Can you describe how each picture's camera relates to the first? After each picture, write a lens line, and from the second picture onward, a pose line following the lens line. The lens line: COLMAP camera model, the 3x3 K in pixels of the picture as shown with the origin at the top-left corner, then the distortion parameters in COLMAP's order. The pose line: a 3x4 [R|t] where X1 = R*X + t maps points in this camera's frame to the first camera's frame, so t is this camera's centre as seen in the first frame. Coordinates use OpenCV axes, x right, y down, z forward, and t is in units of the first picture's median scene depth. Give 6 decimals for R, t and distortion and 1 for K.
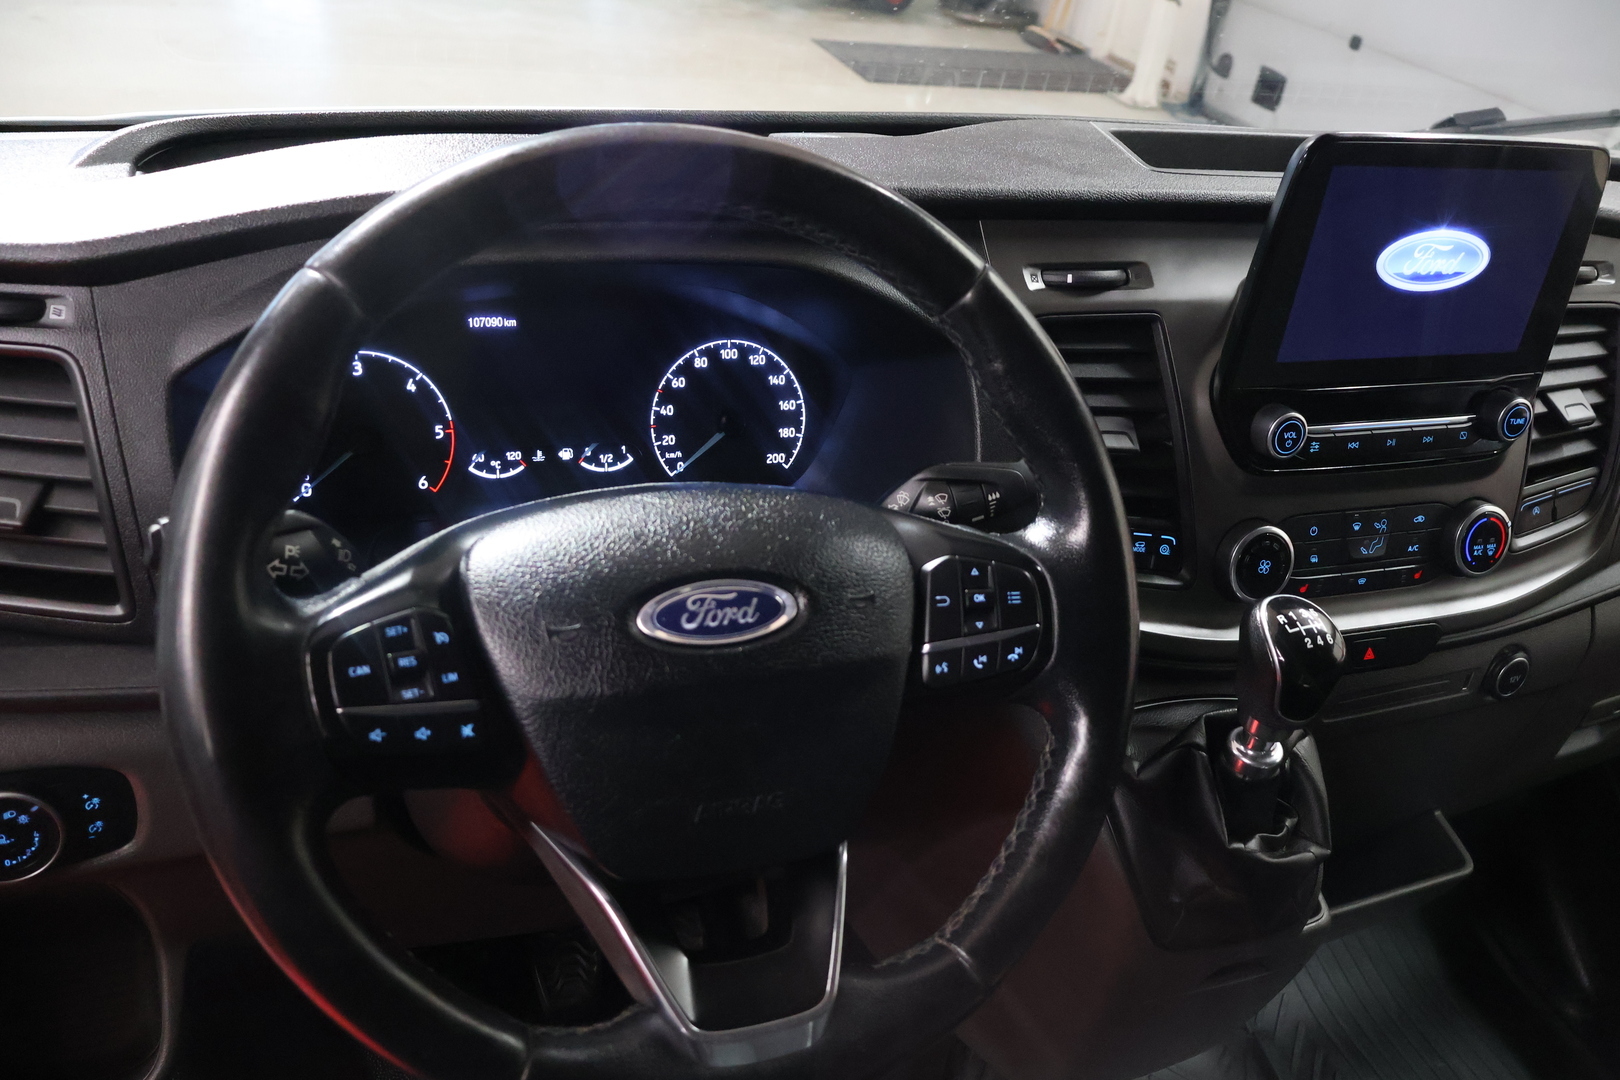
lens RADIAL K [[1338.7, 0, 810.0], [0, 1338.7, 540.0], [0, 0, 1]] dist [0.000192, 0.002460]
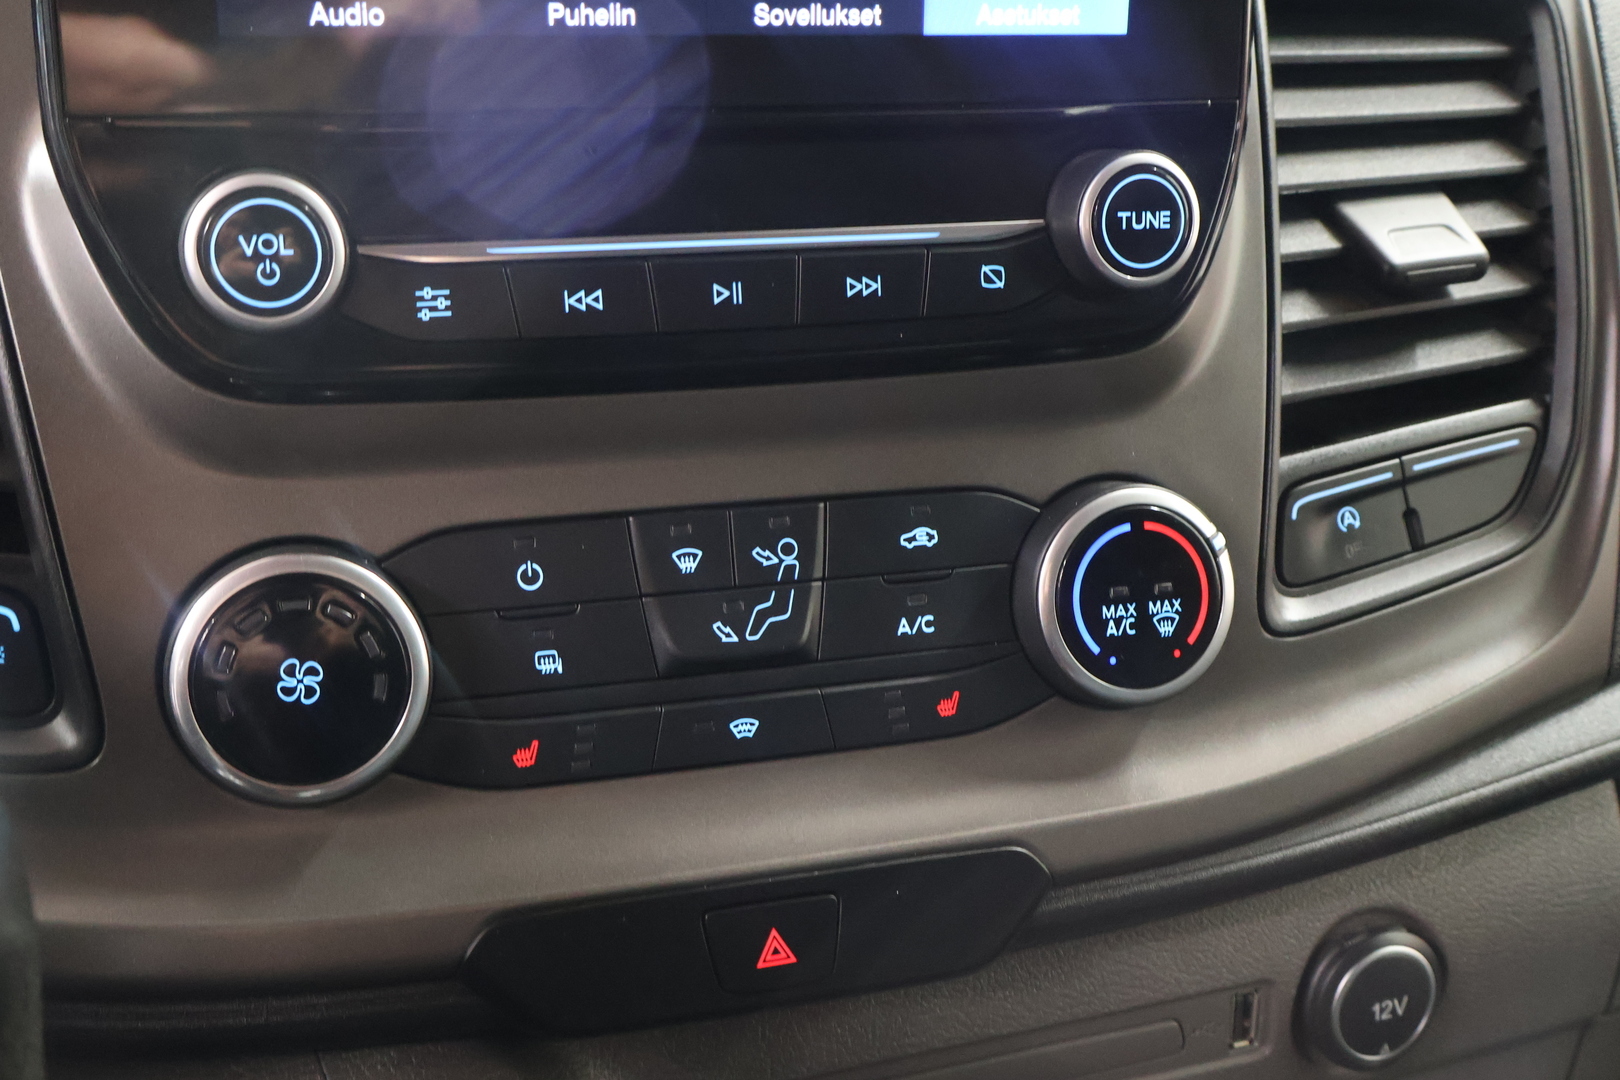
lens RADIAL K [[1691.4, 0, 810.0], [0, 1691.4, 540.0], [0, 0, 1]] dist [0.008110, 0.018661]
pose [[0.991969, -0.074118, -0.102488, 0.449986], [0.053331, 0.979860, -0.192434, 0.063464], [0.114686, 0.185423, 0.975943, 0.549171]]
